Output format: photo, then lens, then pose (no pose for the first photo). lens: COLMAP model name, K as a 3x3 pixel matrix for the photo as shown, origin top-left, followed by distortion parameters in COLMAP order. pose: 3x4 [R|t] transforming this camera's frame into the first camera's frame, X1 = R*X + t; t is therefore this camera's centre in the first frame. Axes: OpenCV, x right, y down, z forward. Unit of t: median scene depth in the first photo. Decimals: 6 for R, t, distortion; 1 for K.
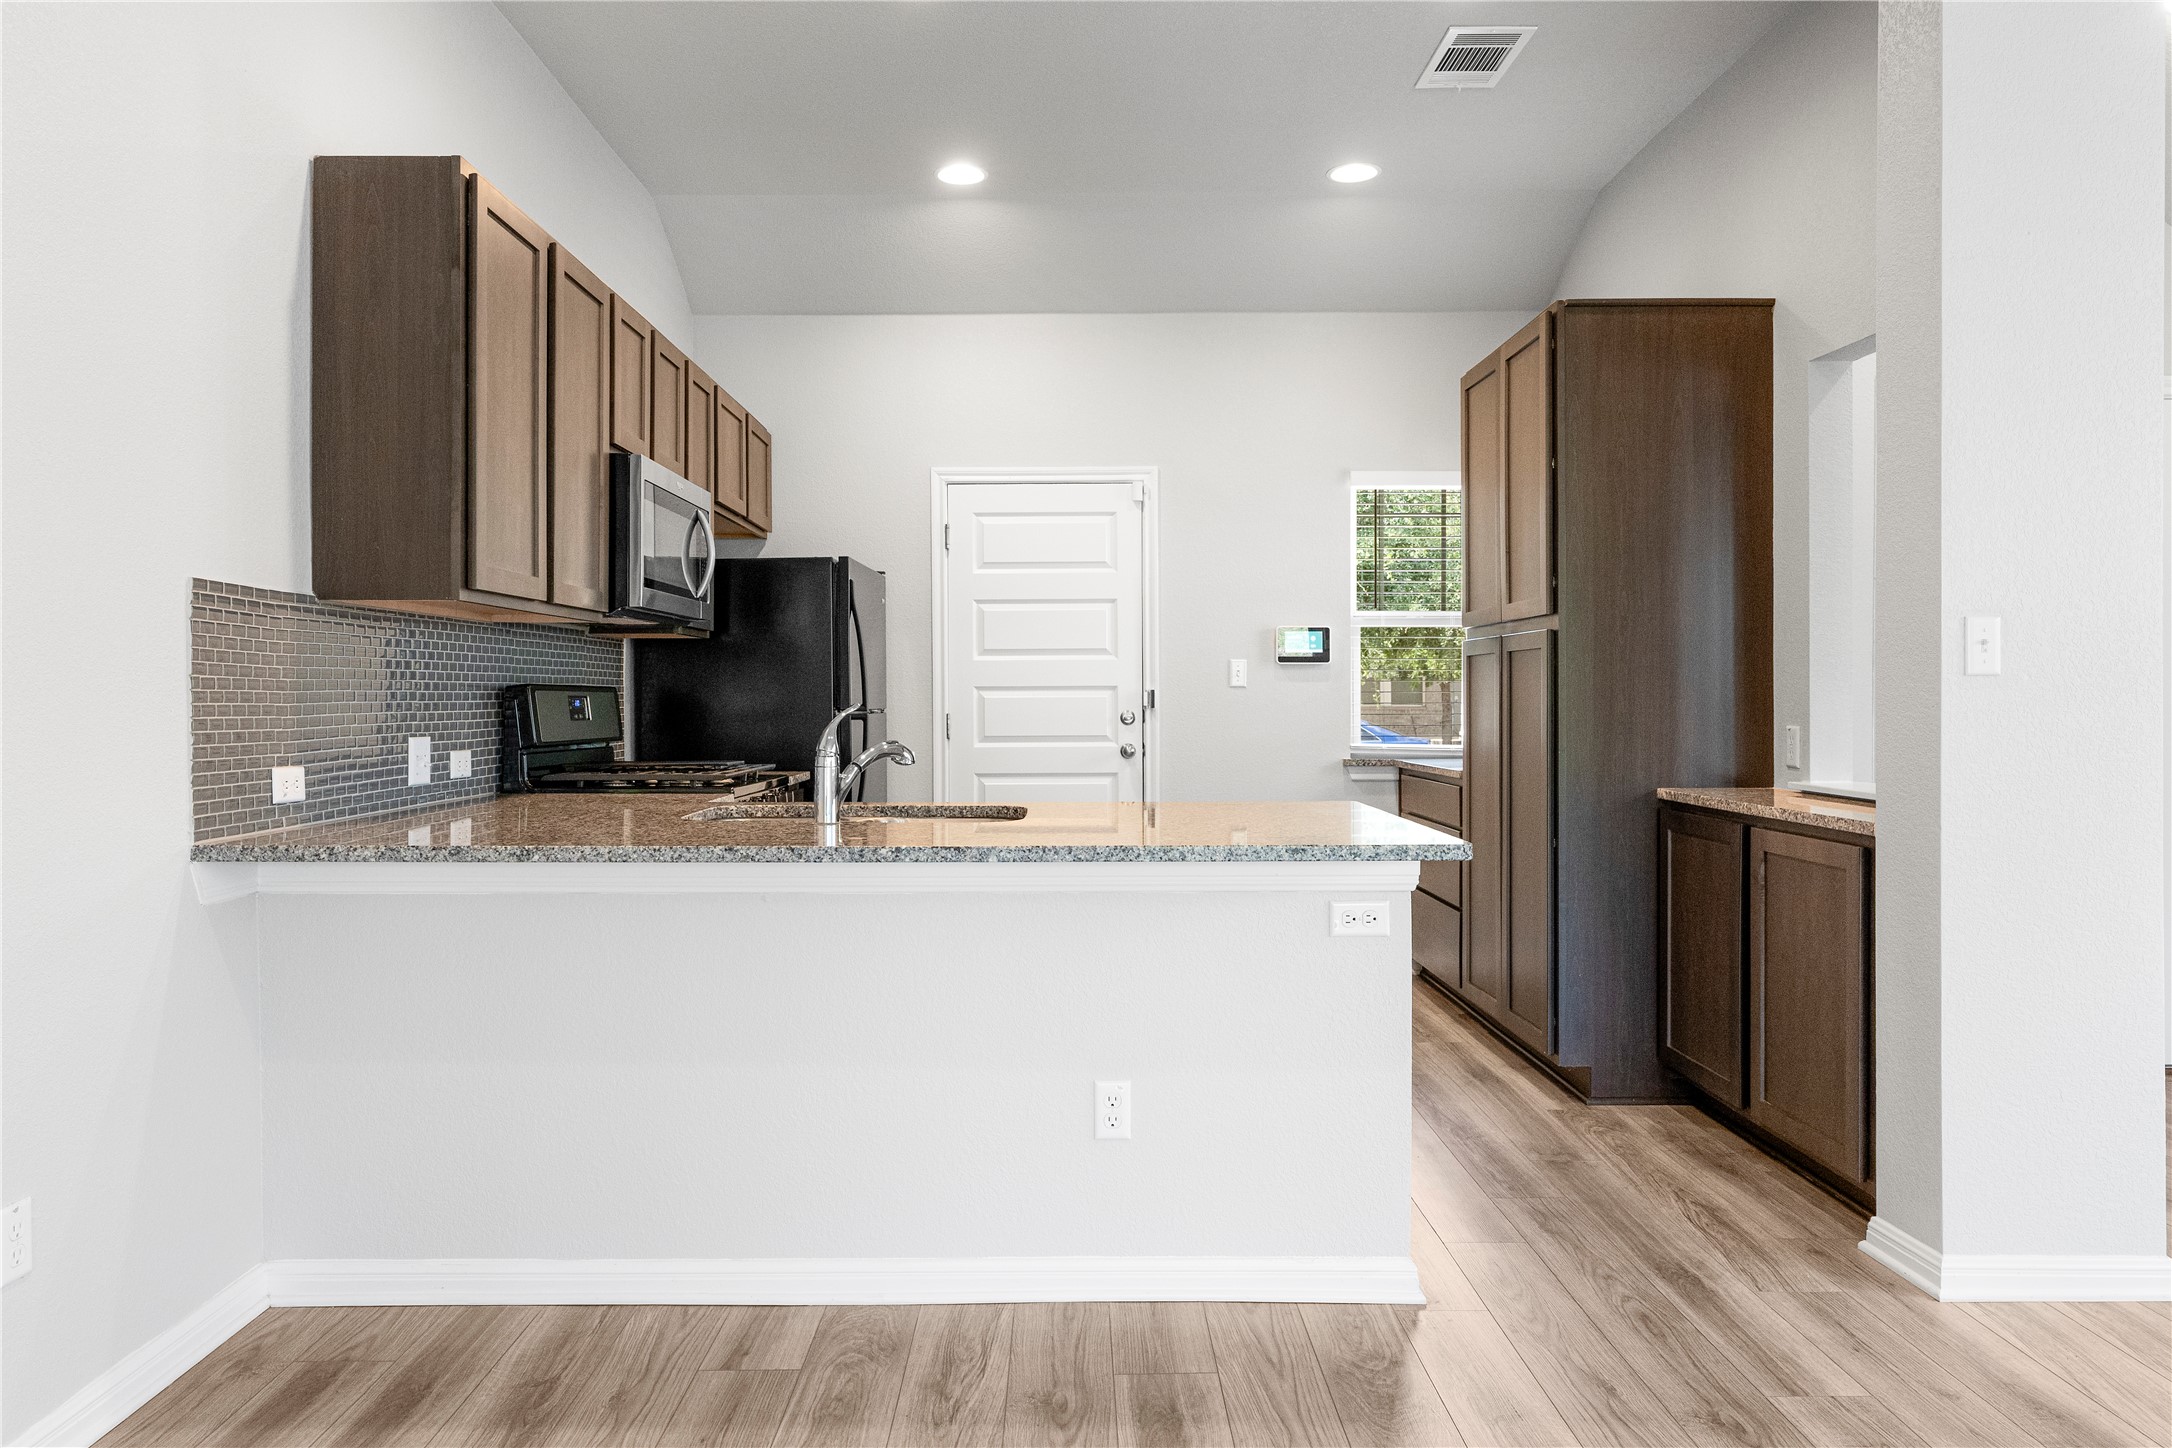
lens RADIAL K [[1434.3, 0, 1068.8], [0, 1434.3, 704.1], [0, 0, 1]] dist [-0.002257, 0.002235]
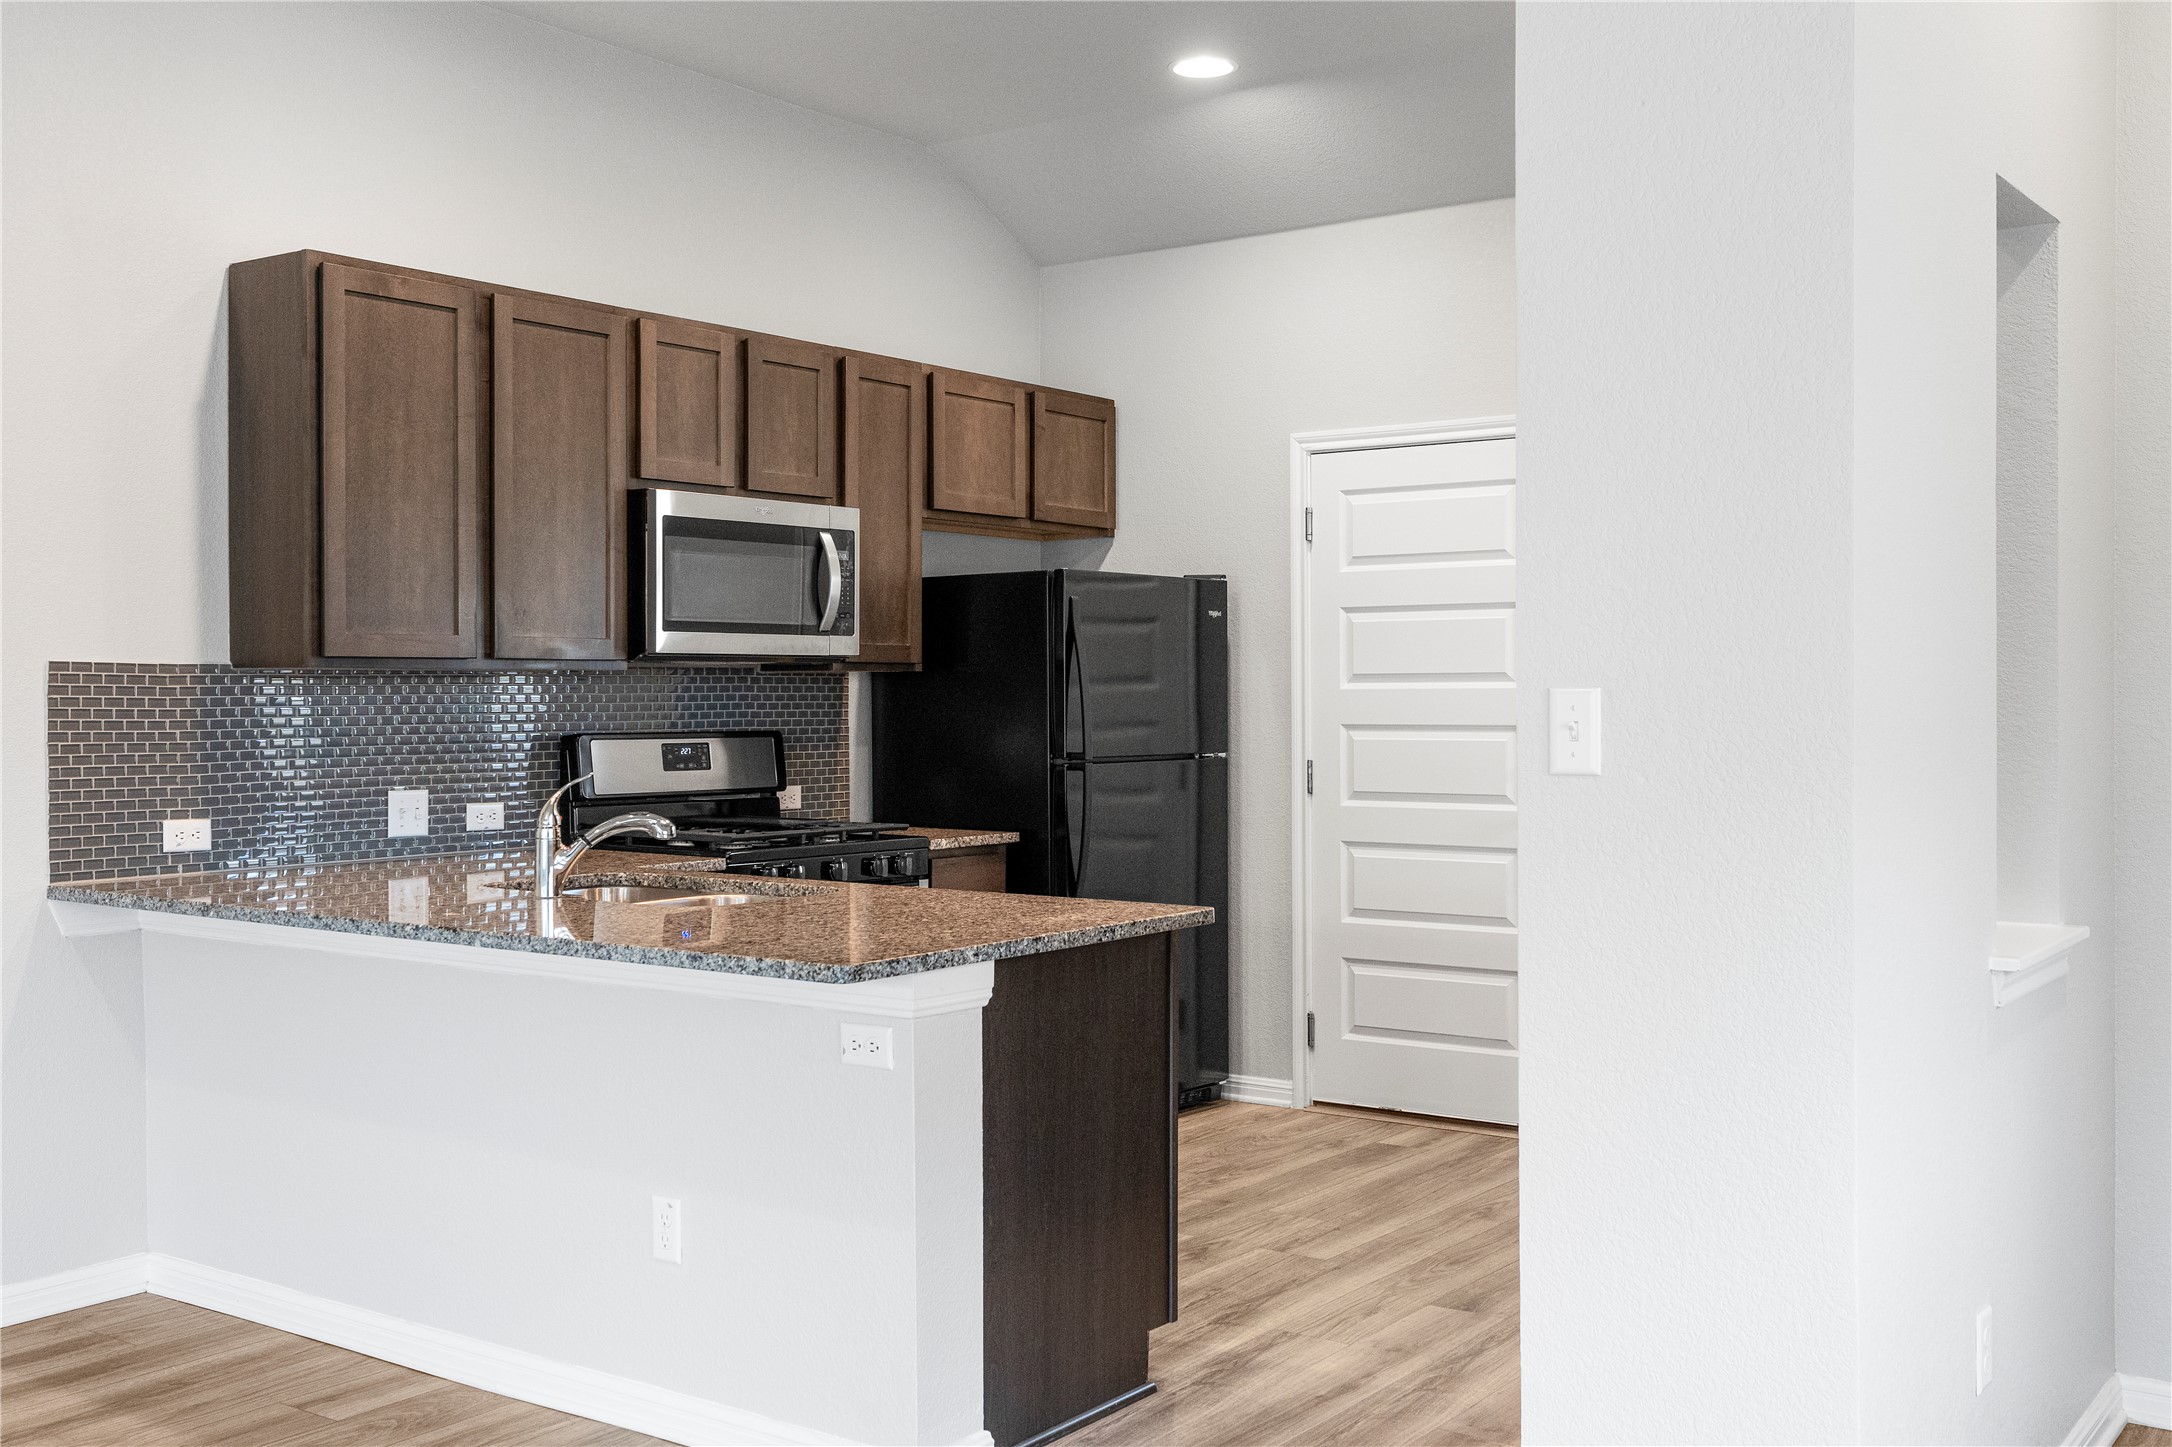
lens RADIAL K [[2153.2, 0, 1108.9], [0, 2153.2, 714.2], [0, 0, 1]] dist [0.003460, 0.000000]
pose [[0.811238, 0.007733, -0.584665, 0.767055], [-0.003660, 0.999960, 0.008148, -0.041080], [0.584704, -0.004471, 0.811234, 0.040469]]
